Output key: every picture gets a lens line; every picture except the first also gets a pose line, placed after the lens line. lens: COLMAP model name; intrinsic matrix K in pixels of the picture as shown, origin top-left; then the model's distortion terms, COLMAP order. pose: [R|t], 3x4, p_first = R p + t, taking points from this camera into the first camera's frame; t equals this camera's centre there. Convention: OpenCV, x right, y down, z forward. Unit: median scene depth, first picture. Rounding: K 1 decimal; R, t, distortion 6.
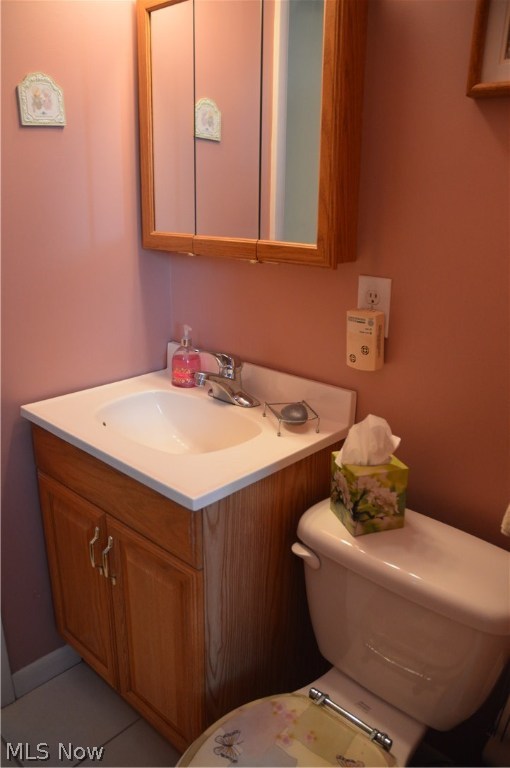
lens RADIAL K [[598.3, 0, 252.8], [0, 598.3, 383.8], [0, 0, 1]] dist [-0.164868, 0.119050]
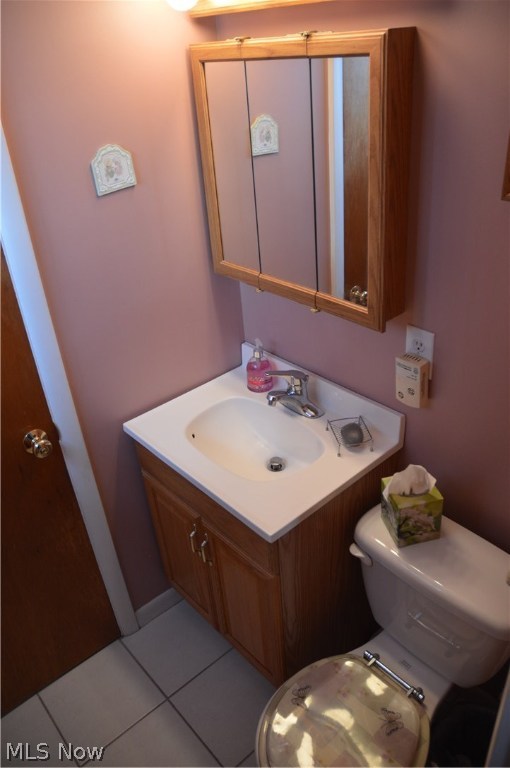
lens RADIAL K [[598.3, 0, 252.9], [0, 598.3, 381.3], [0, 0, 1]] dist [-0.164868, 0.119050]
pose [[0.991627, -0.026431, -0.126401, 0.029233], [0.053911, 0.974183, 0.219227, -0.350423], [0.117344, -0.224206, 0.967451, -0.154211]]
